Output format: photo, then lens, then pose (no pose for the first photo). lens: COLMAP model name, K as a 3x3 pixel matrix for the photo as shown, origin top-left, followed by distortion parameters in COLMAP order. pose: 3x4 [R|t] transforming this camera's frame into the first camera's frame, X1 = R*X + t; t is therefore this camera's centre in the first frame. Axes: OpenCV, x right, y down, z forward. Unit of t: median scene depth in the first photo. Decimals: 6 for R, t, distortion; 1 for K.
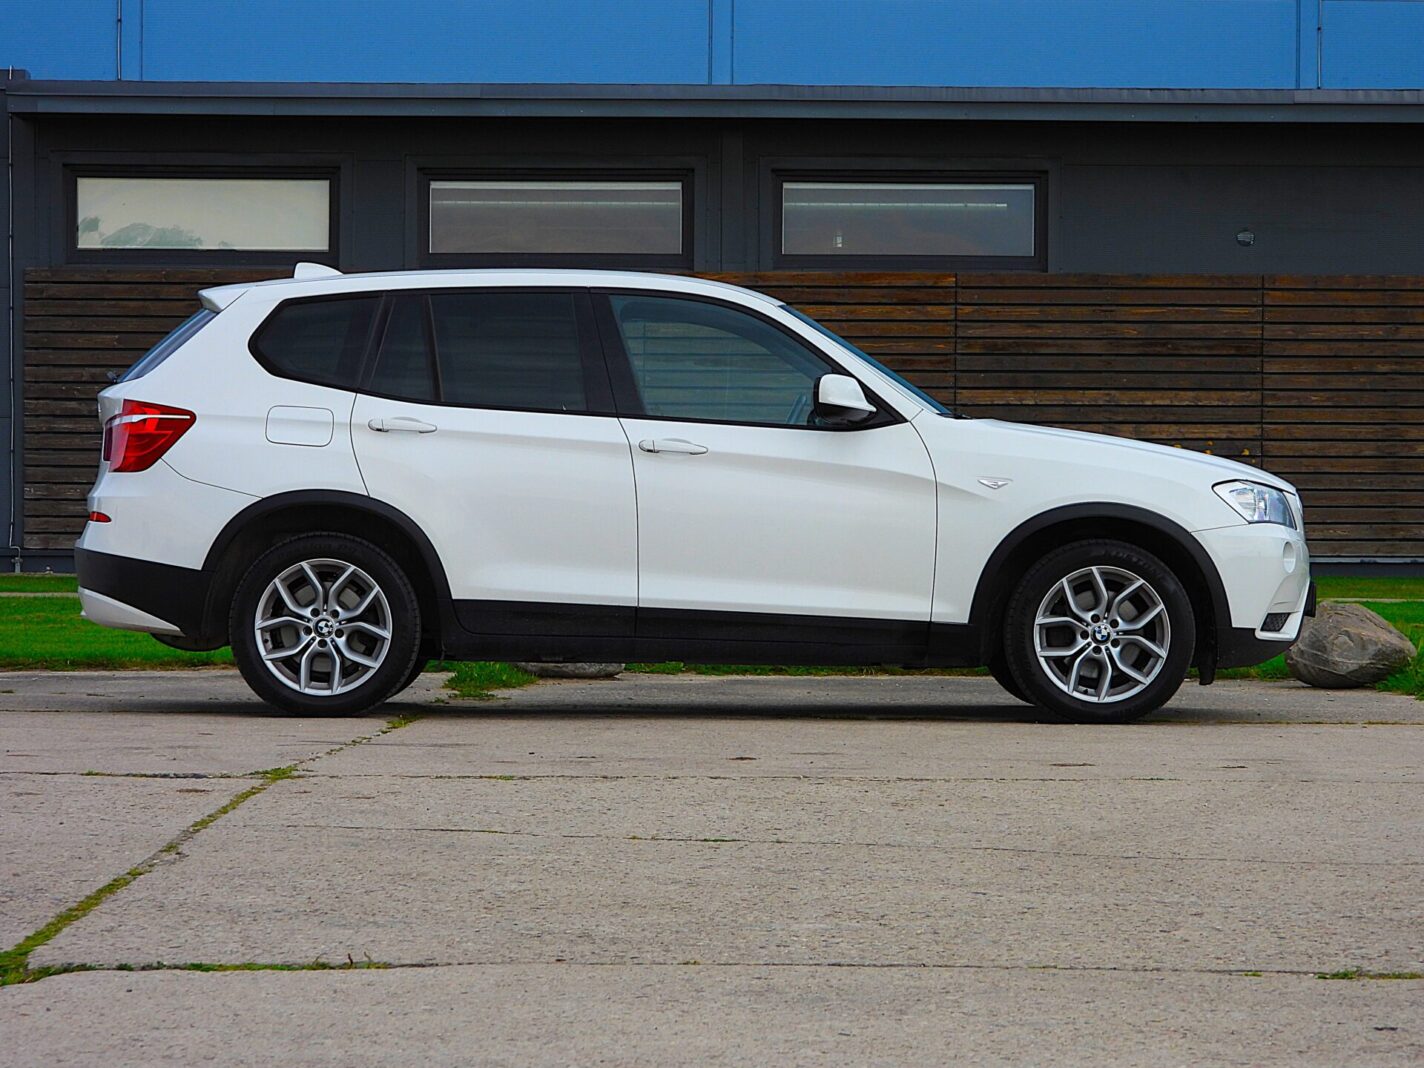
lens RADIAL K [[5208.8, 0, 712.0], [0, 5208.8, 534.0], [0, 0, 1]] dist [-0.027449, 0.339361]
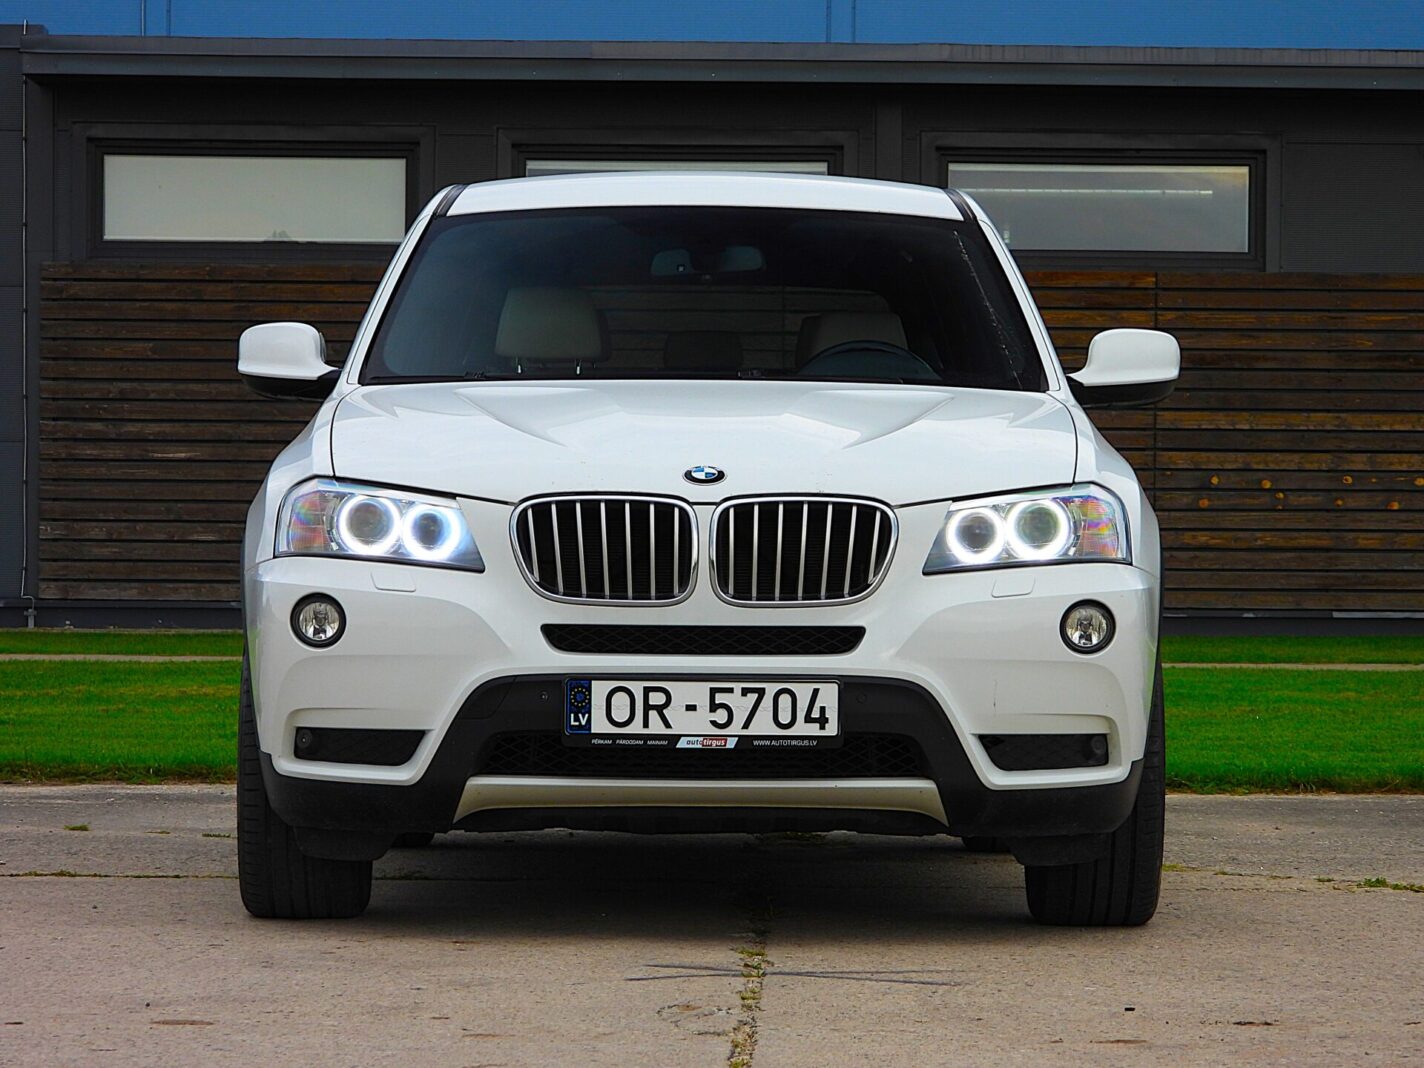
lens RADIAL K [[5185.0, 0, 712.0], [0, 5185.0, 534.0], [0, 0, 1]] dist [0.012534, -0.721618]
pose [[0.999981, 0.002677, 0.005631, -0.029006], [-0.002628, 0.999959, -0.008680, -0.000651], [-0.005654, 0.008665, 0.999946, 0.169039]]
